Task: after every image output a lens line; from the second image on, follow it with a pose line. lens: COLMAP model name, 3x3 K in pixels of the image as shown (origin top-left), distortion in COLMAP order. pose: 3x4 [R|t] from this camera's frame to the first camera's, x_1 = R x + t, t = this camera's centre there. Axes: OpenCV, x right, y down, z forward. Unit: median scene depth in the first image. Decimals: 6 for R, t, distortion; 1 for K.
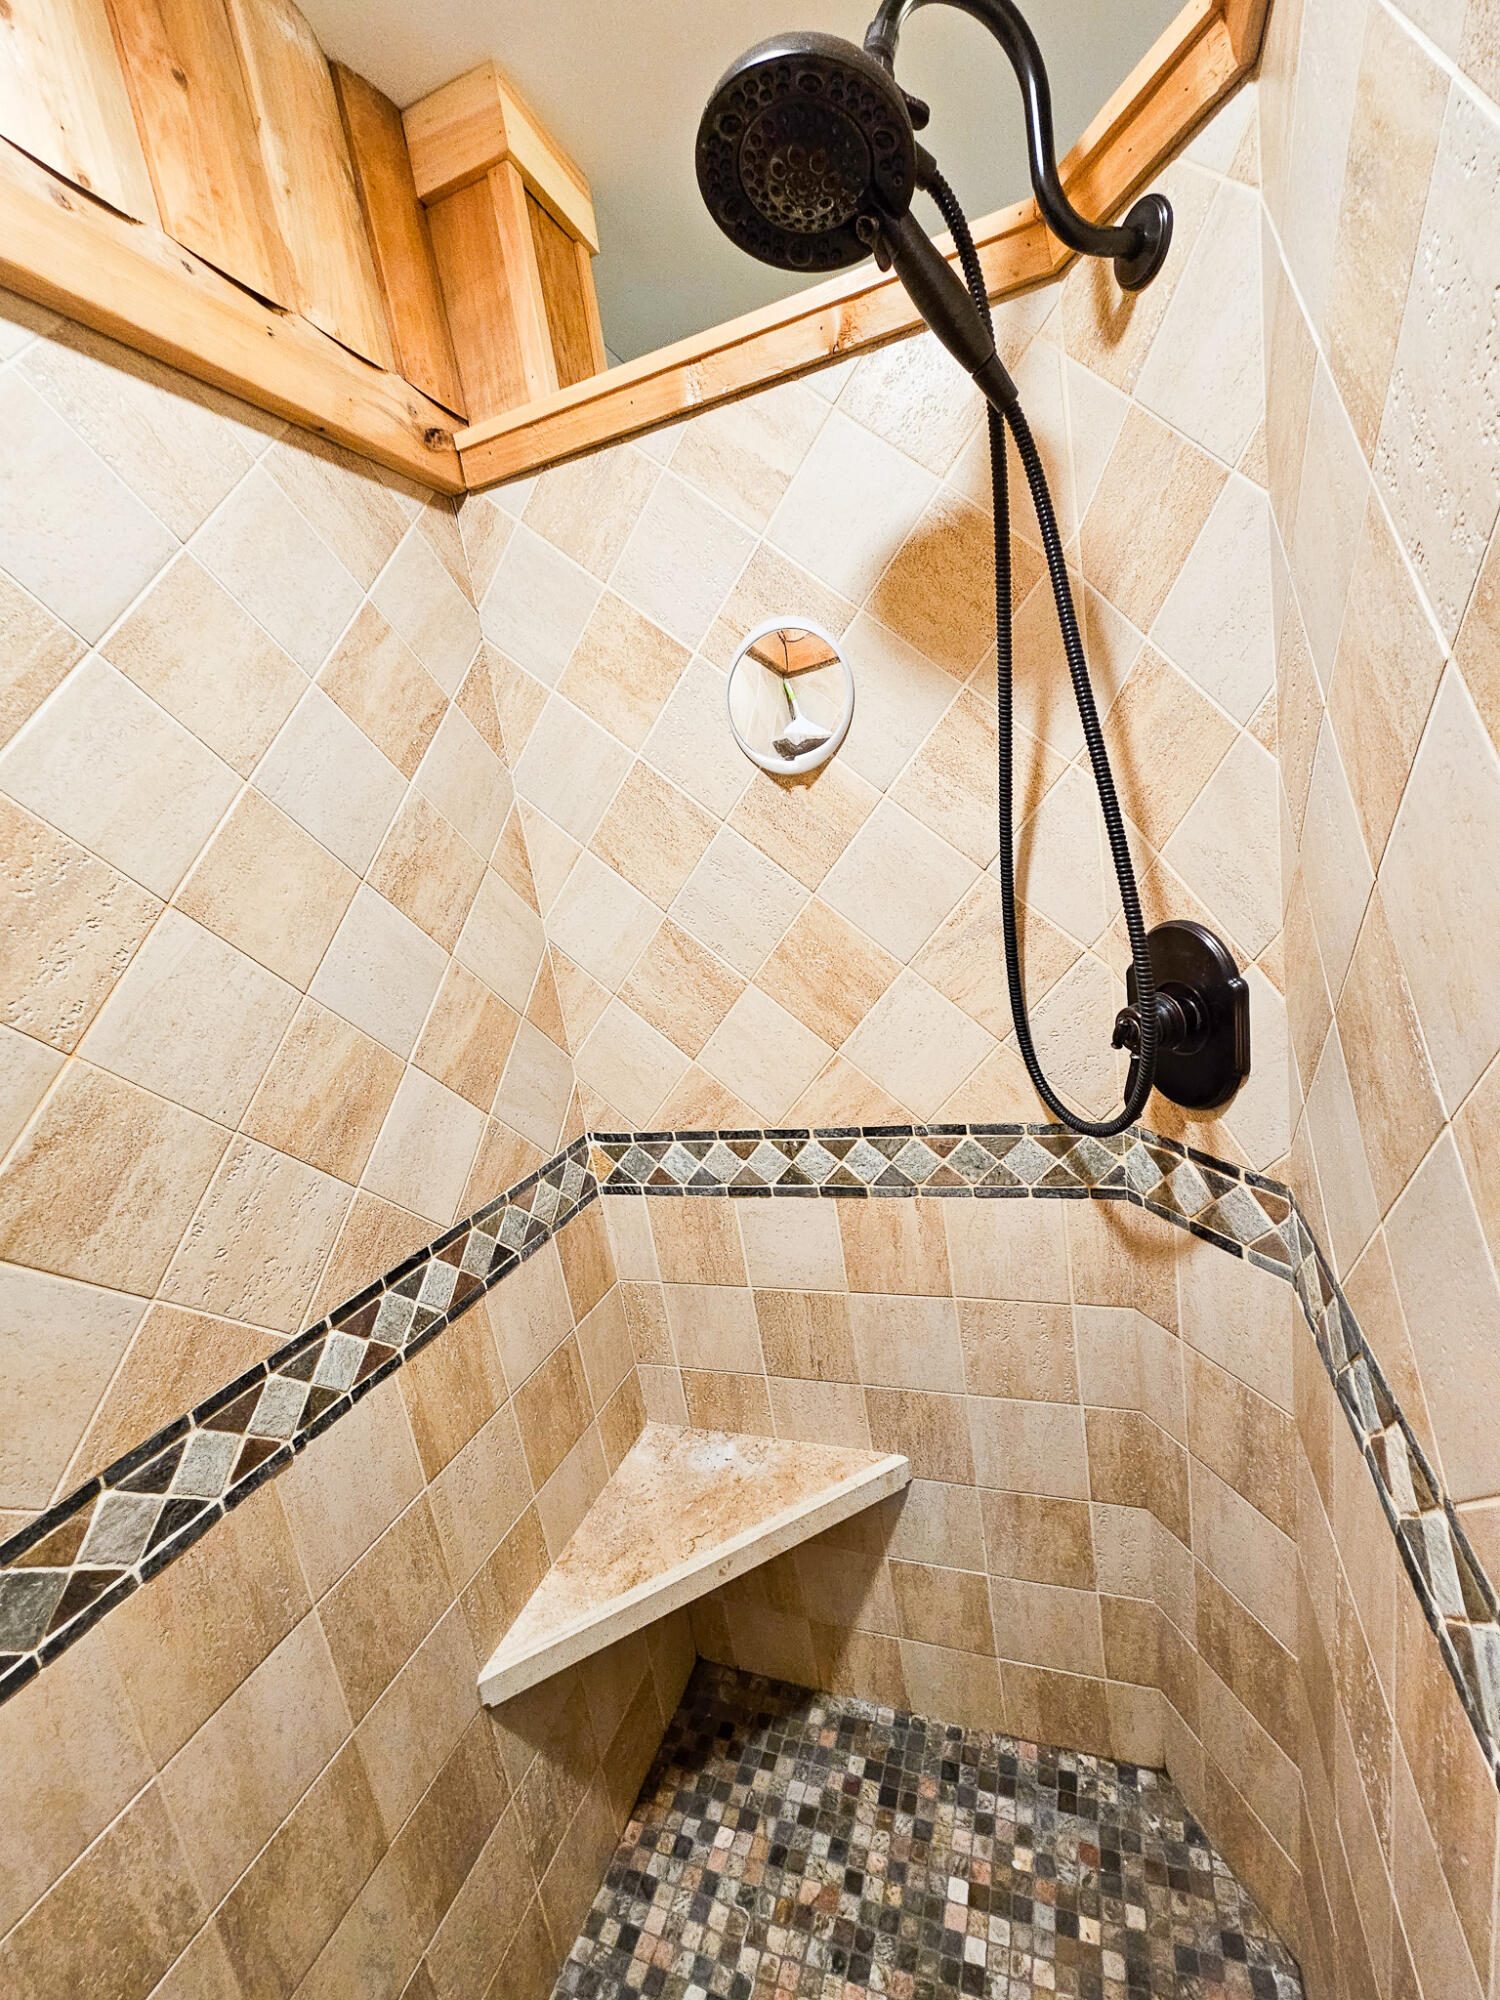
lens RADIAL K [[822.6, 0, 759.4], [0, 822.6, 1004.3], [0, 0, 1]] dist [-0.001407, 0.000848]
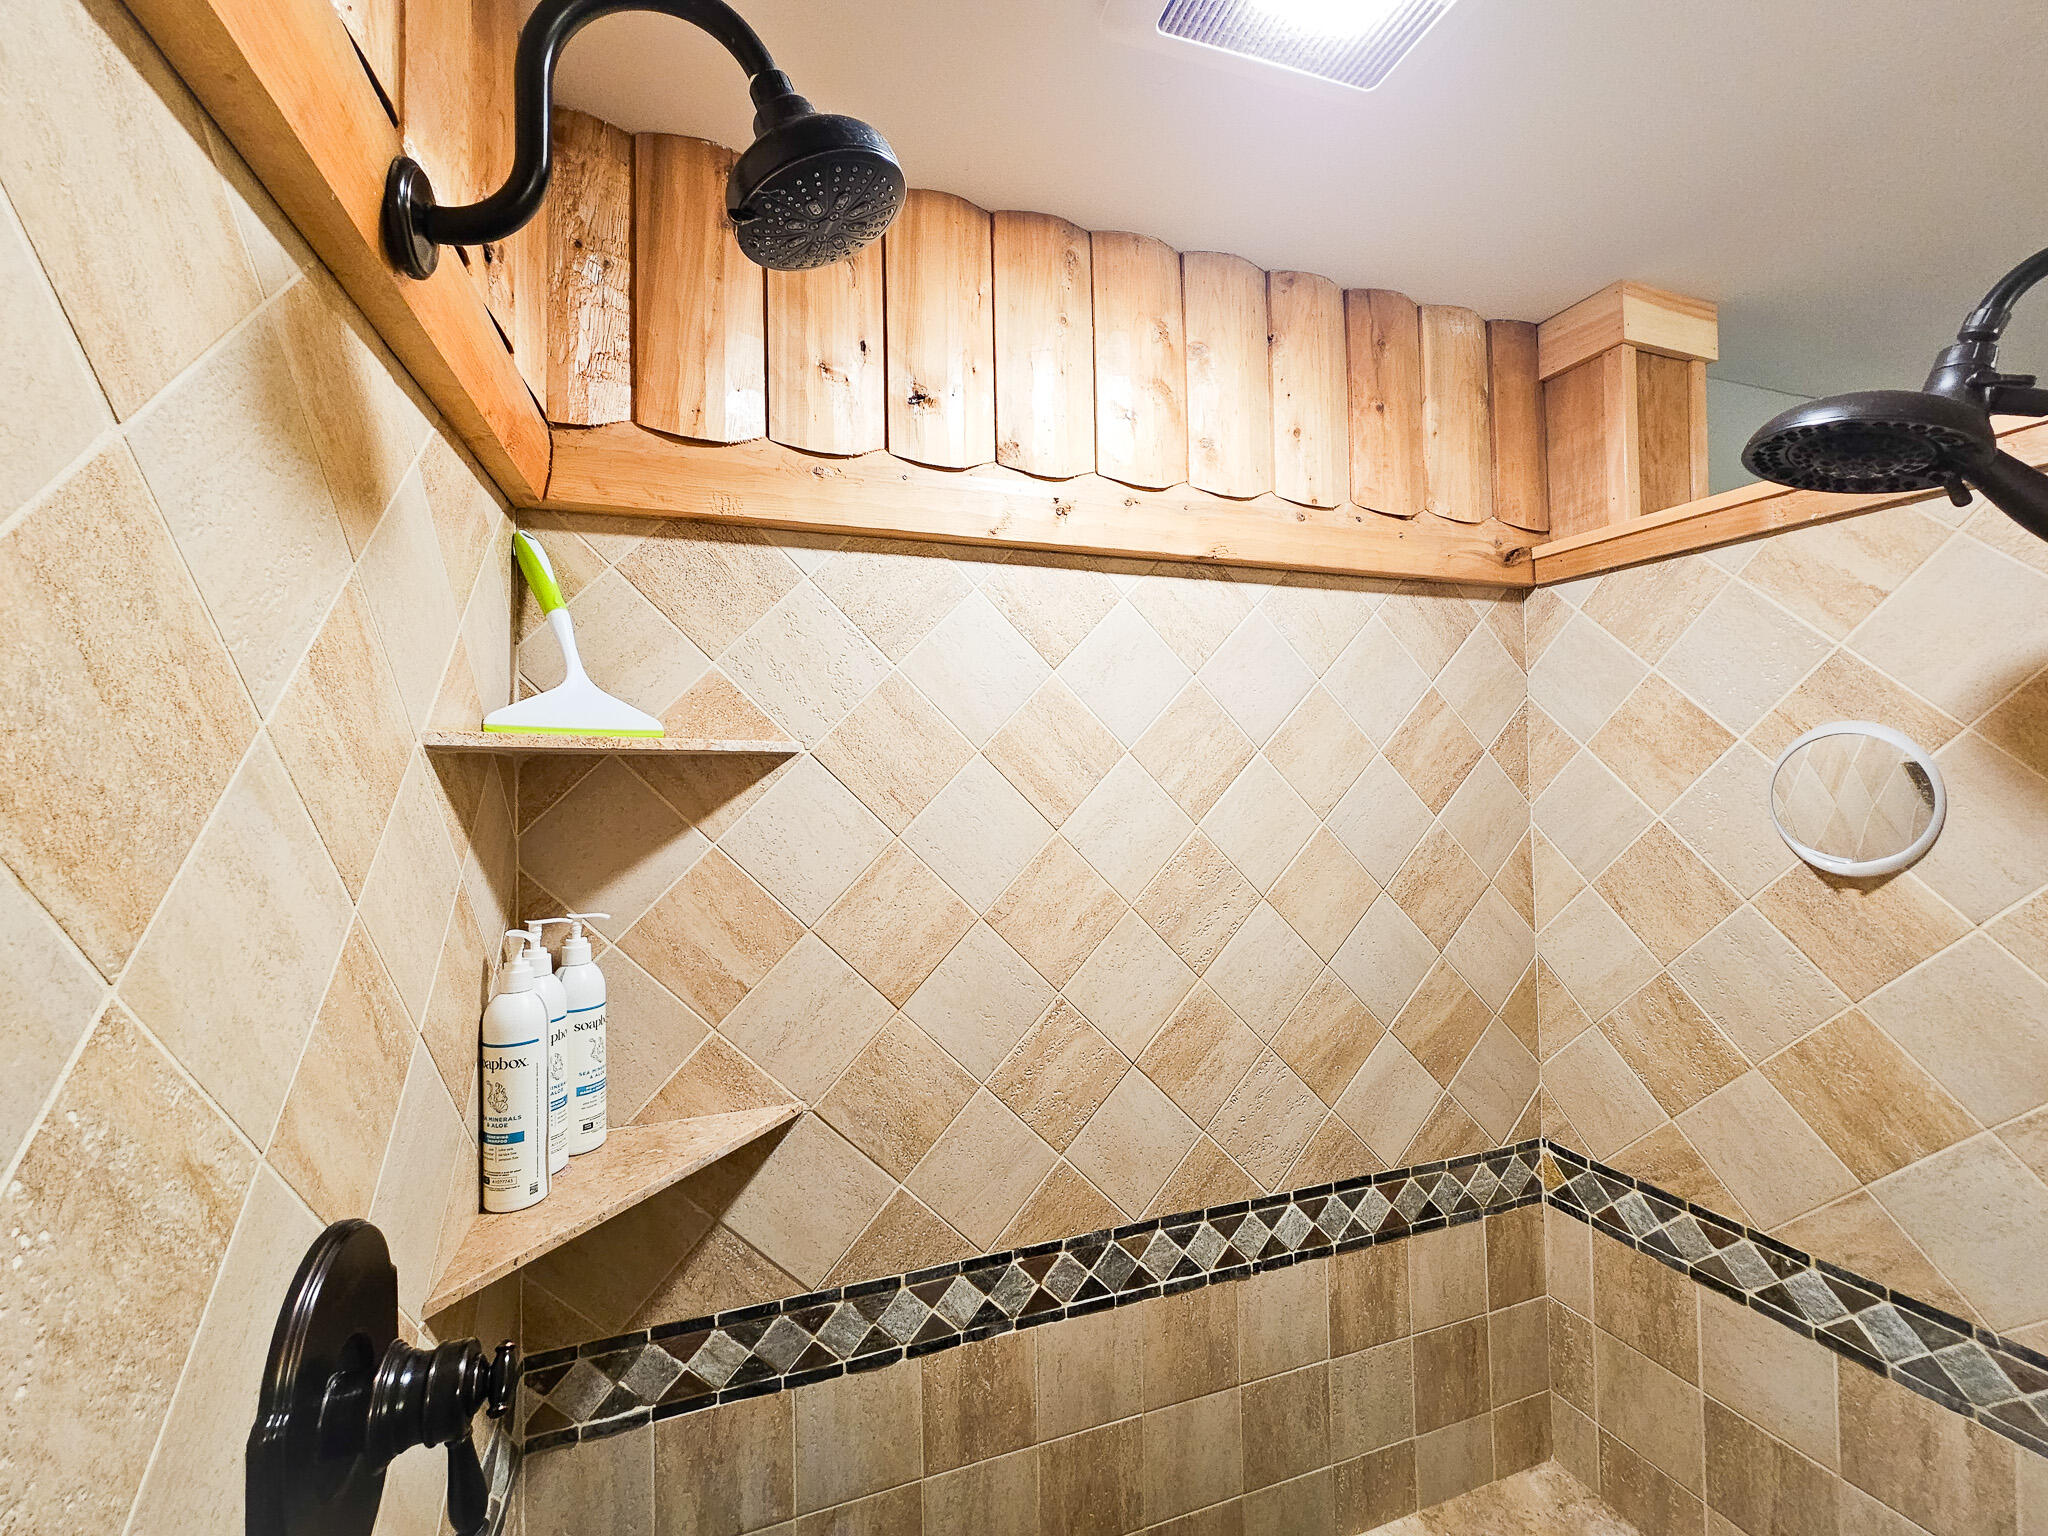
lens RADIAL K [[842.3, 0, 1026.5], [0, 842.3, 757.2], [0, 0, 1]] dist [-0.001407, 0.000848]
pose [[0.635877, 0.126011, -0.761434, 0.158695], [-0.230785, 0.972485, -0.031791, -0.159685], [0.736477, 0.195943, 0.647463, -0.344791]]
